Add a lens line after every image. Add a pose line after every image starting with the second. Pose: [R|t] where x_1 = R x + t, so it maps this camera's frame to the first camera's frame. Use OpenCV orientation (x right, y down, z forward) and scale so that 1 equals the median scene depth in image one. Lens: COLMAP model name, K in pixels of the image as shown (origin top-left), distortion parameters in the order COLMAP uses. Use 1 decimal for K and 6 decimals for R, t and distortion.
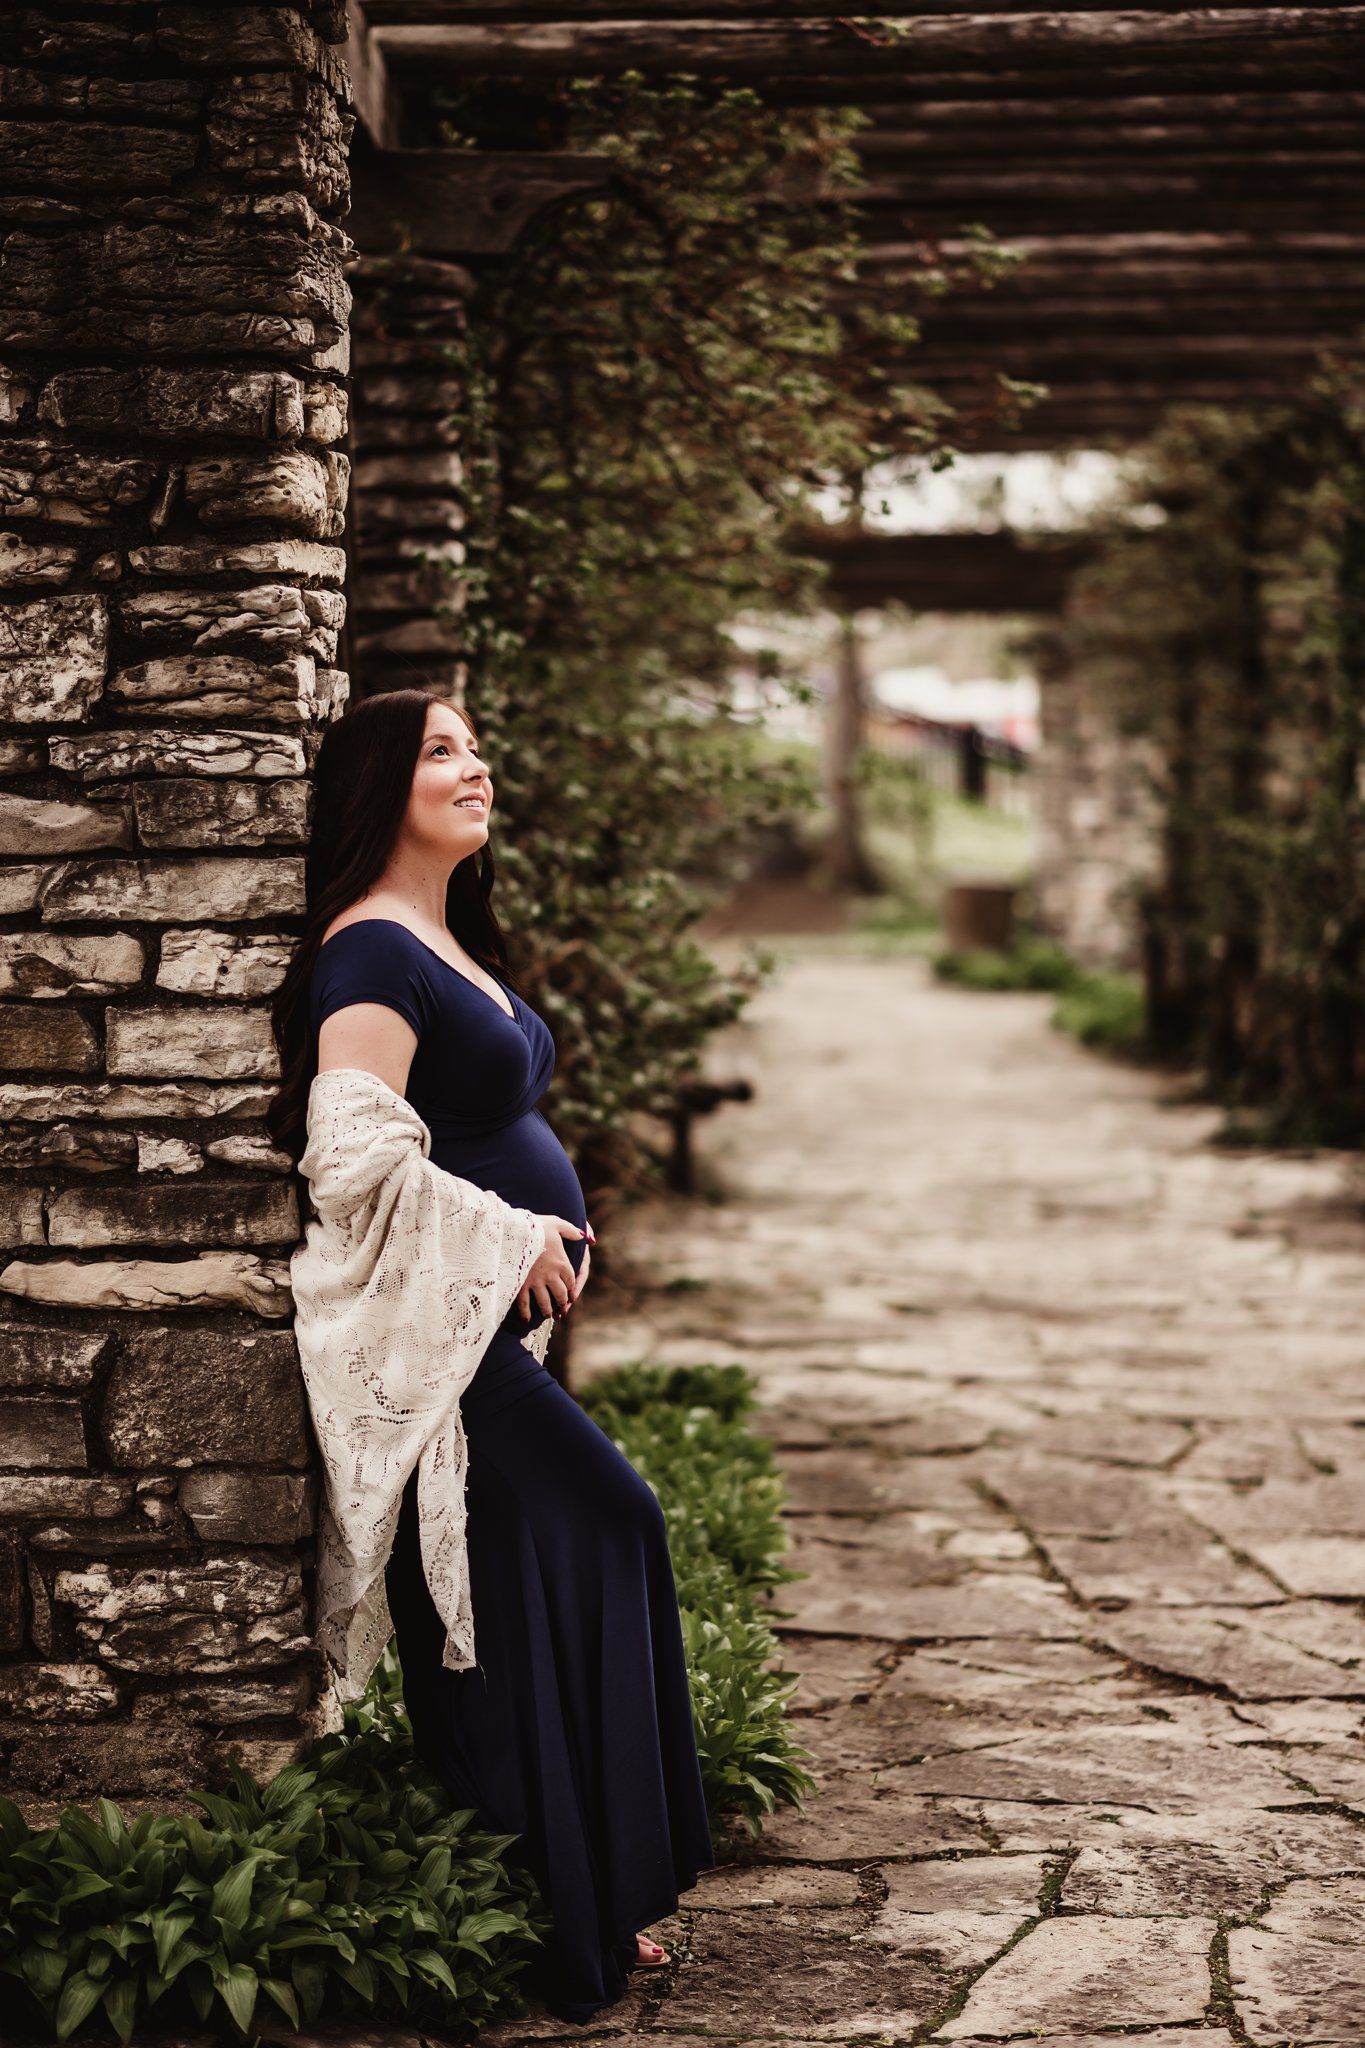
lens RADIAL K [[5033.8, 0, 682.5], [0, 5033.8, 1024.0], [0, 0, 1]] dist [-0.002316, -0.097467]
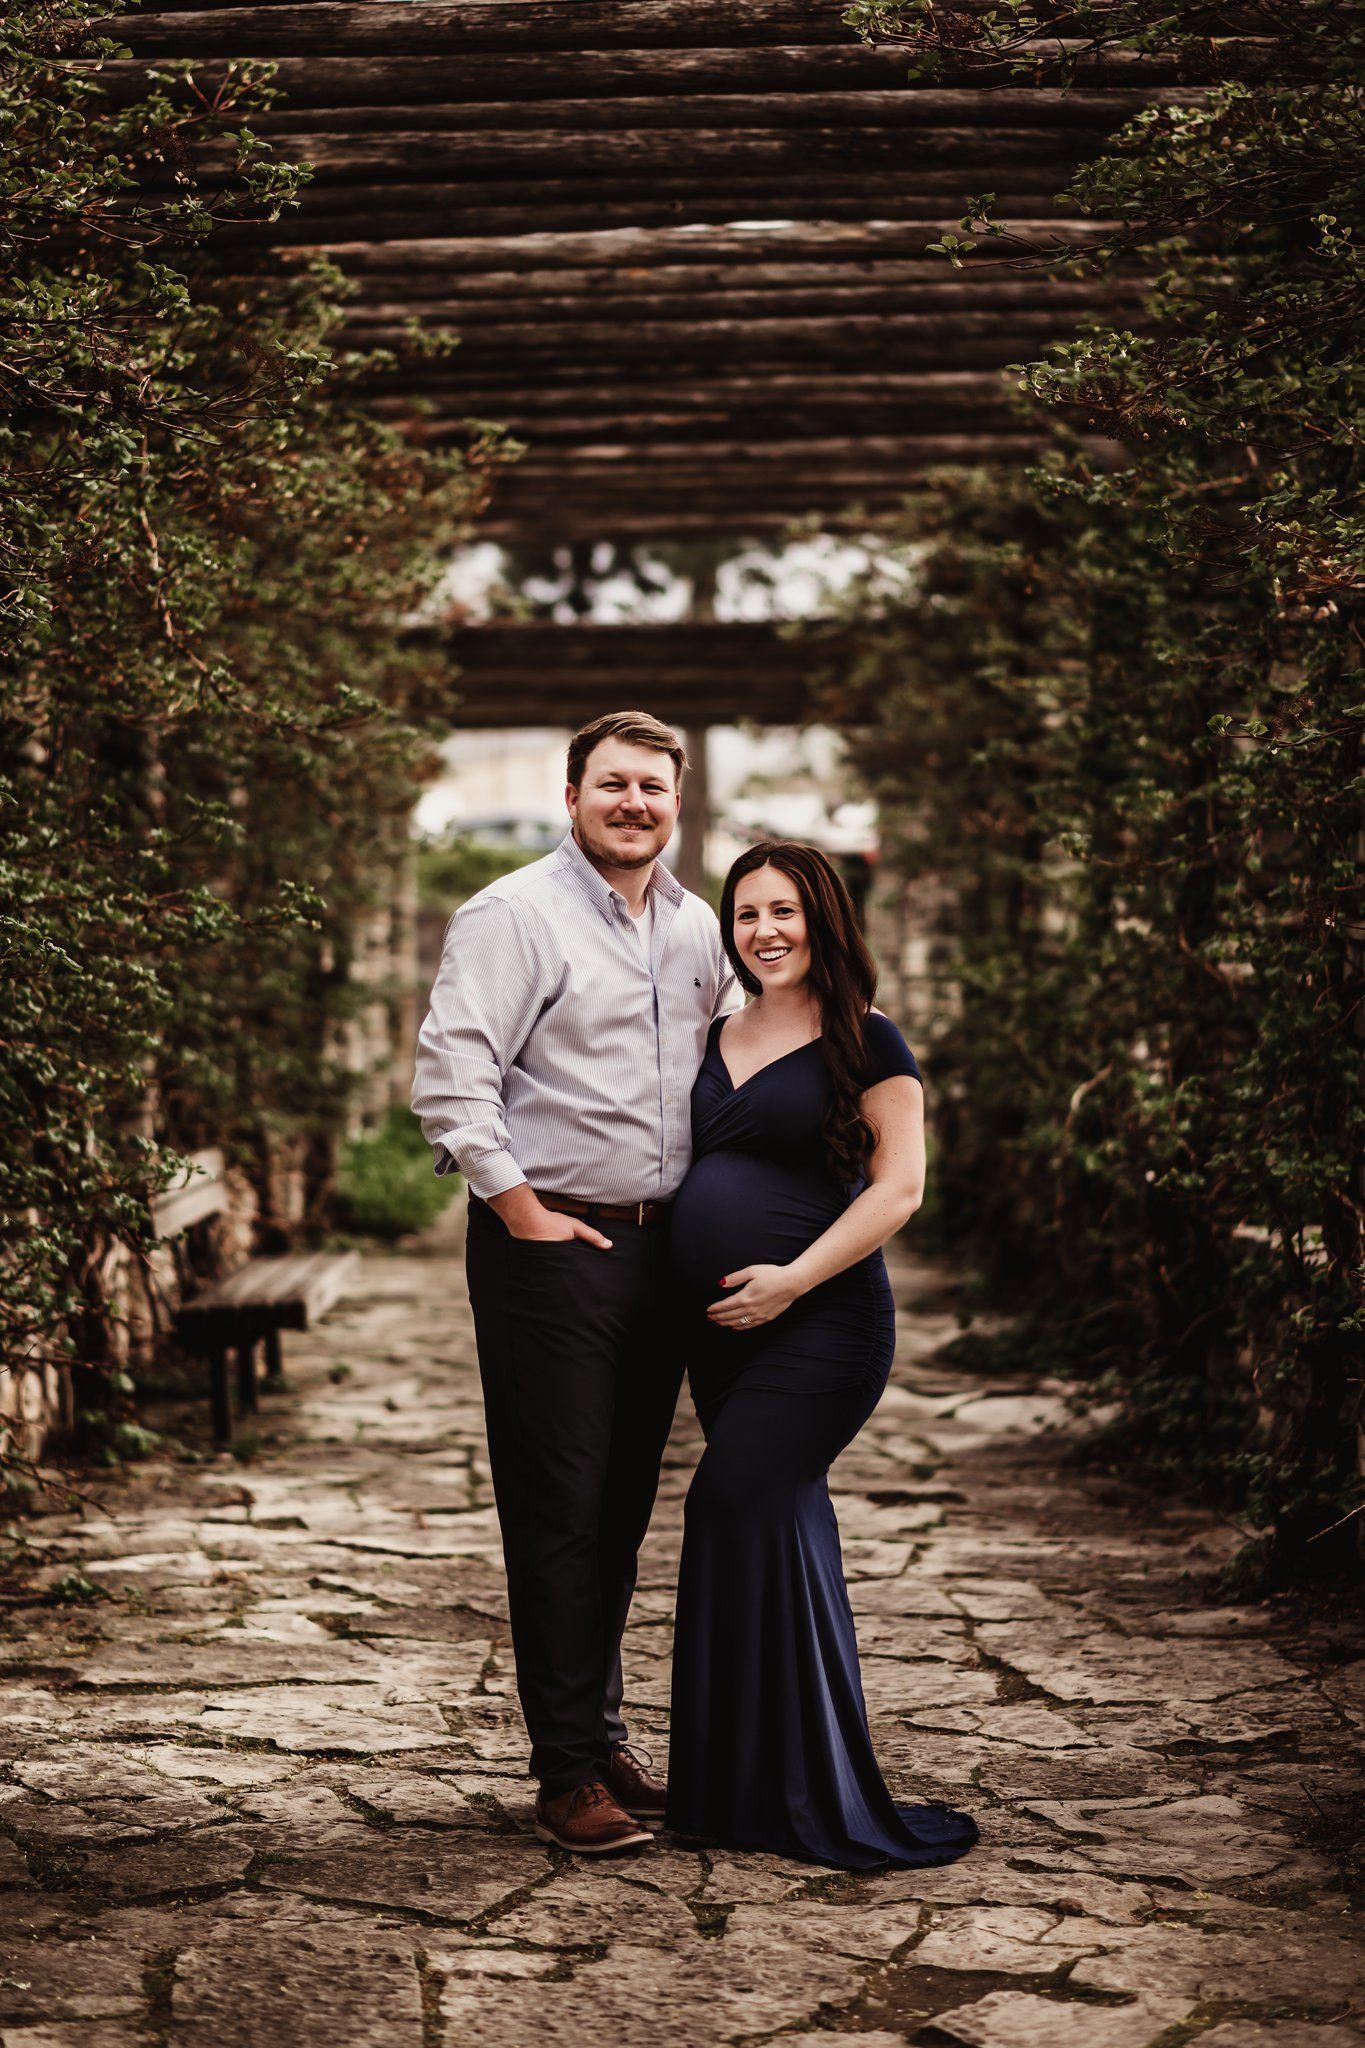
lens RADIAL K [[5071.7, 0, 679.0], [0, 5071.7, 928.9], [0, 0, 1]] dist [-0.009774, -0.364102]
pose [[0.999990, -0.004280, -0.001054, 0.210198], [0.004229, 0.998983, -0.044886, -0.033594], [0.001245, 0.044881, 0.998992, 0.615598]]
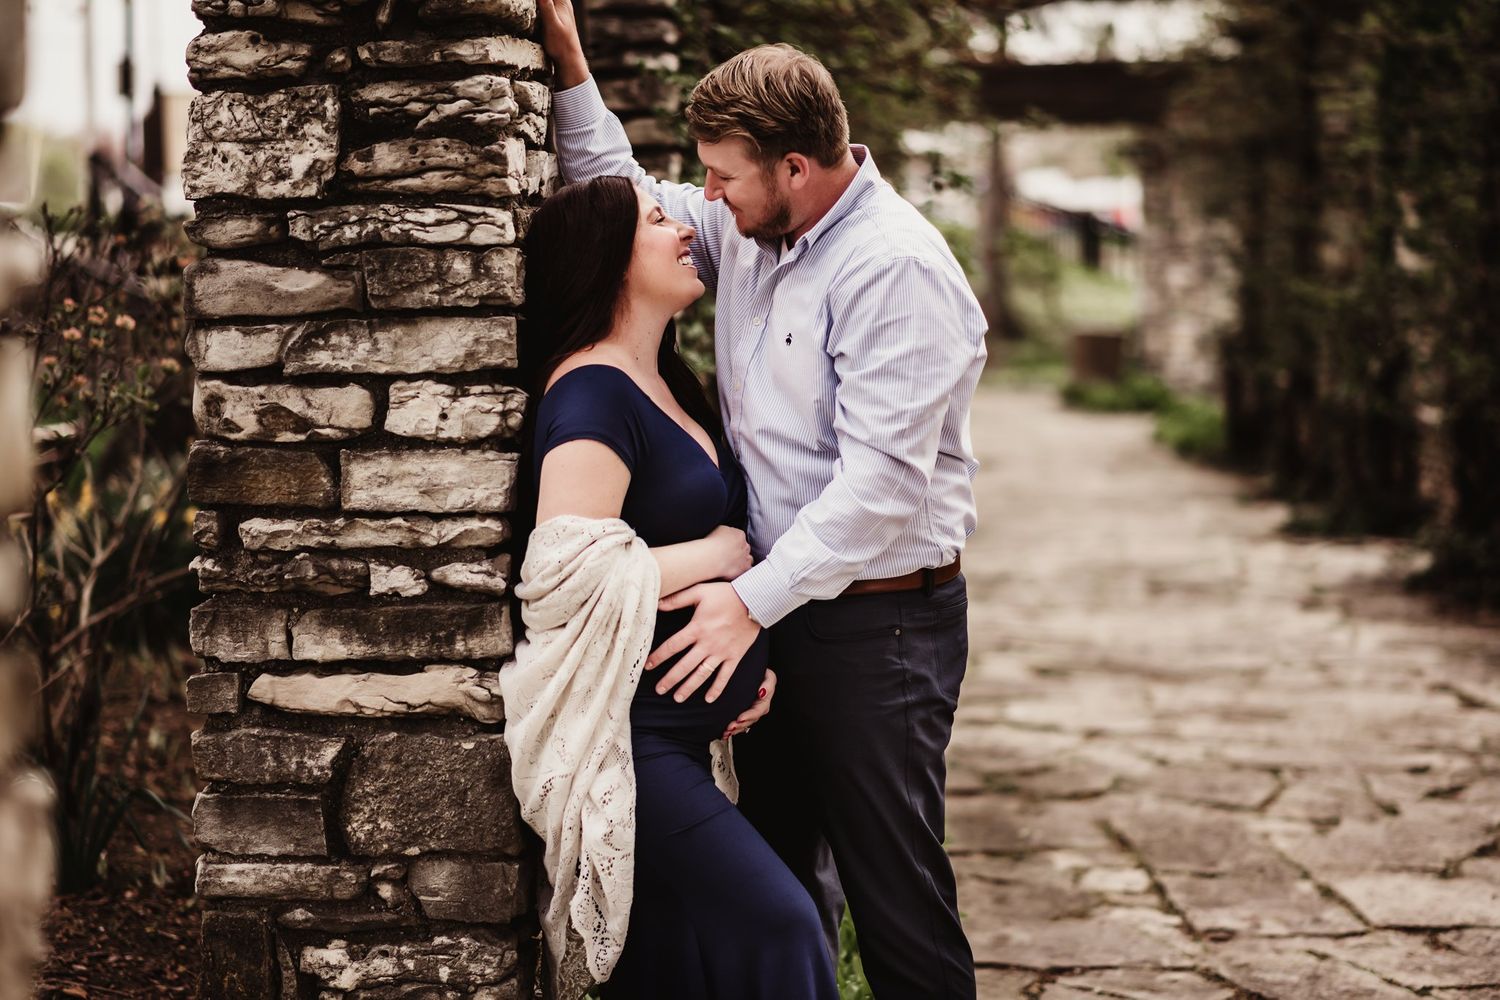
lens RADIAL K [[3686.8, 0, 750.0], [0, 3686.8, 500.0], [0, 0, 1]] dist [-0.002316, -0.097467]
pose [[0.999400, -0.005222, -0.034245, 0.005841], [0.005826, 0.999828, 0.017580, -0.006100], [0.034147, -0.017769, 0.999259, 0.173784]]
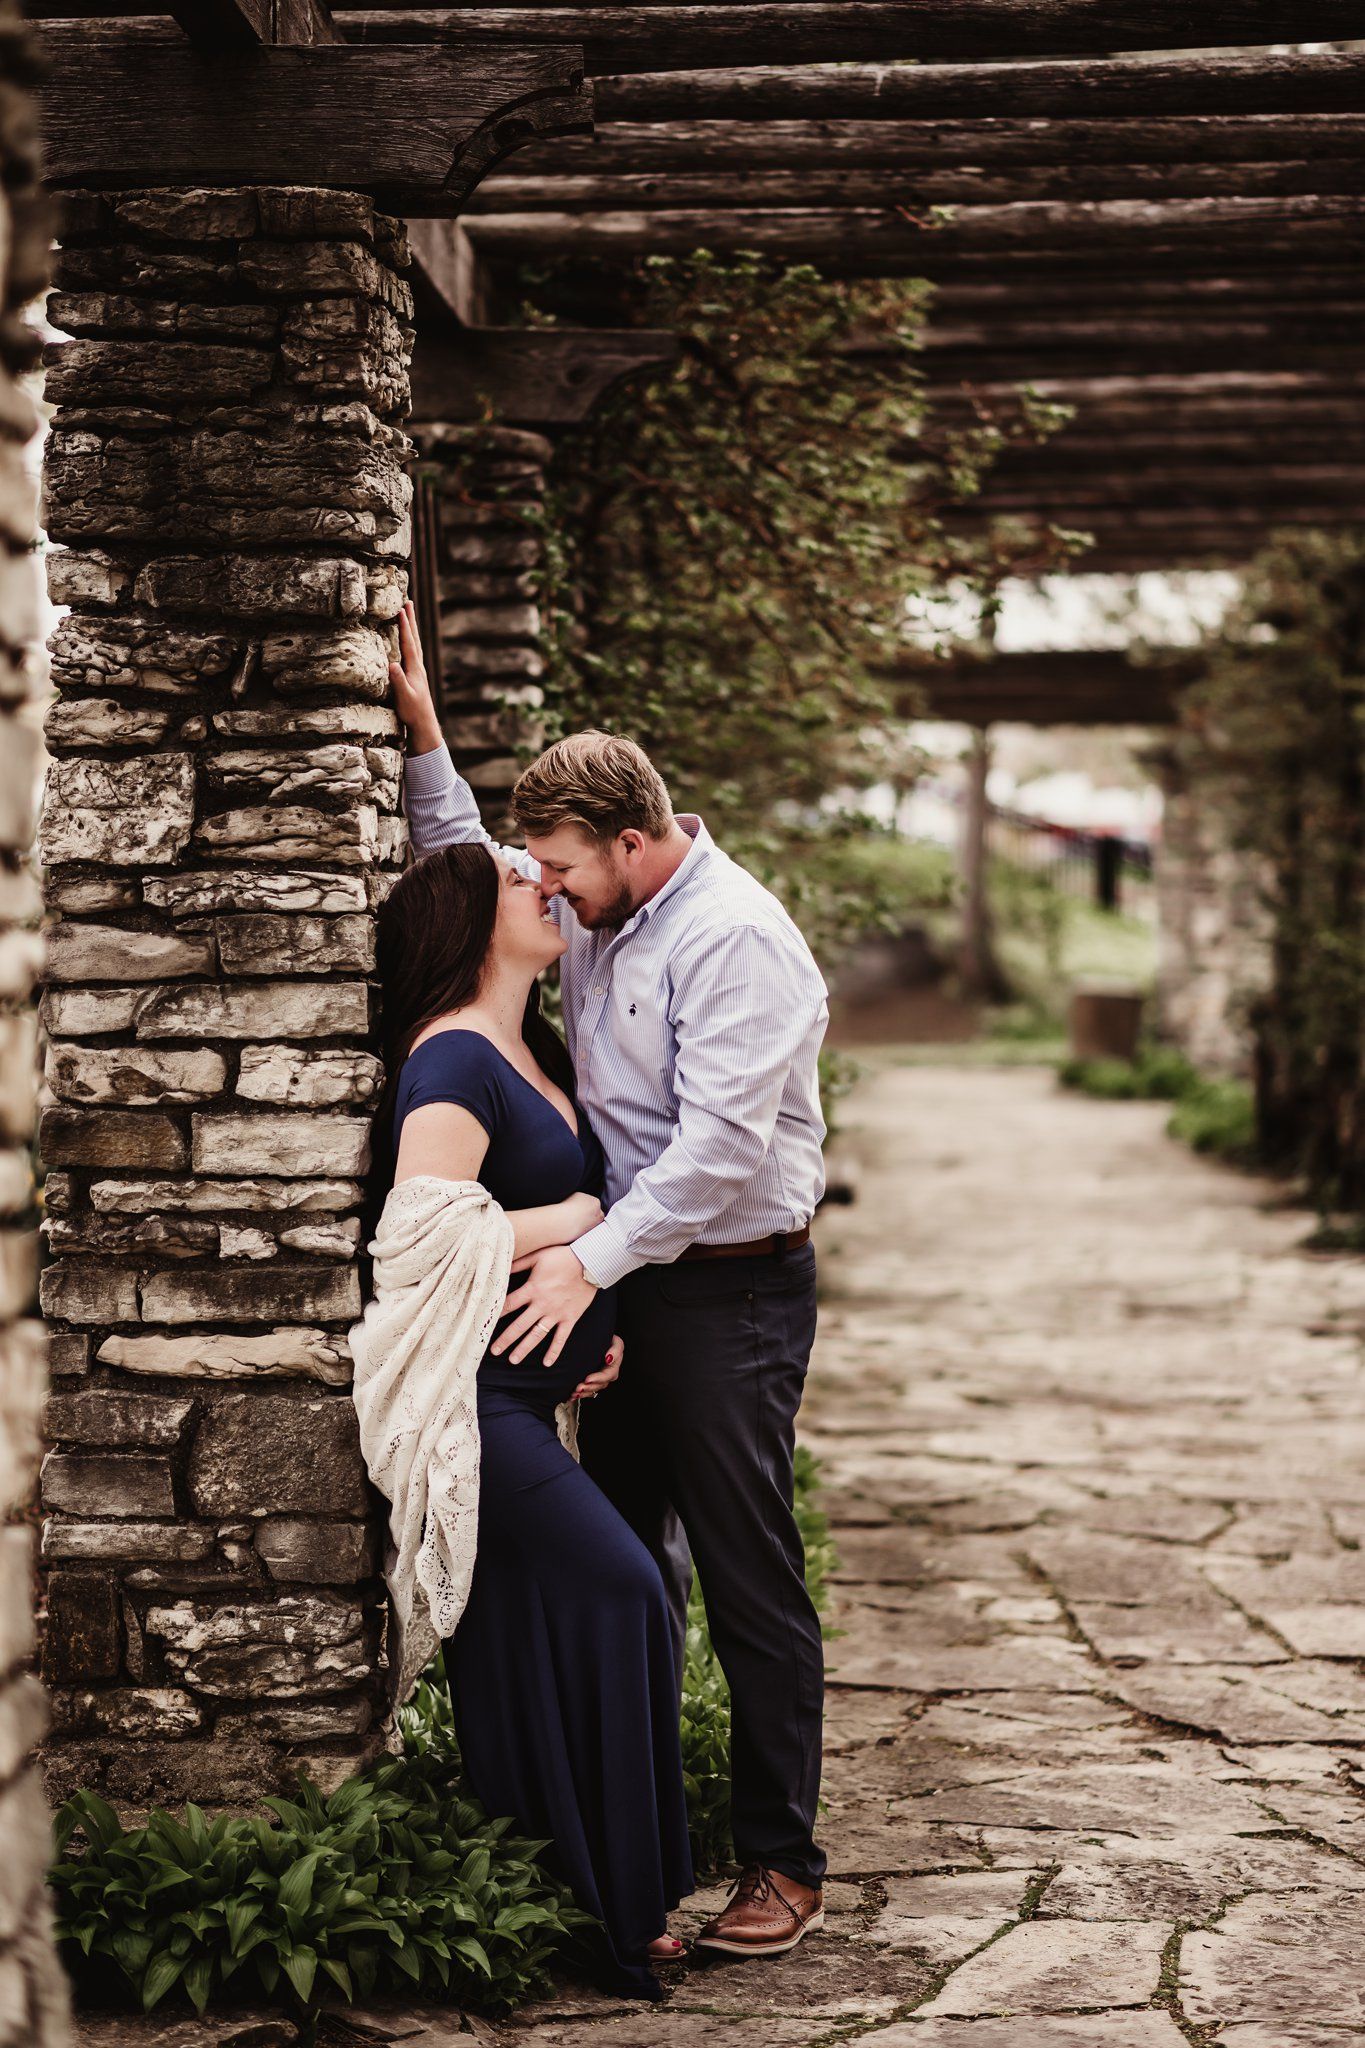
lens RADIAL K [[5099.9, 0, 690.3], [0, 5099.9, 1051.0], [0, 0, 1]] dist [-0.006556, -0.090405]
pose [[0.999566, 0.000755, -0.029462, 0.032668], [-0.001216, 0.999877, -0.015629, 0.000471], [0.029446, 0.015658, 0.999444, -0.154729]]
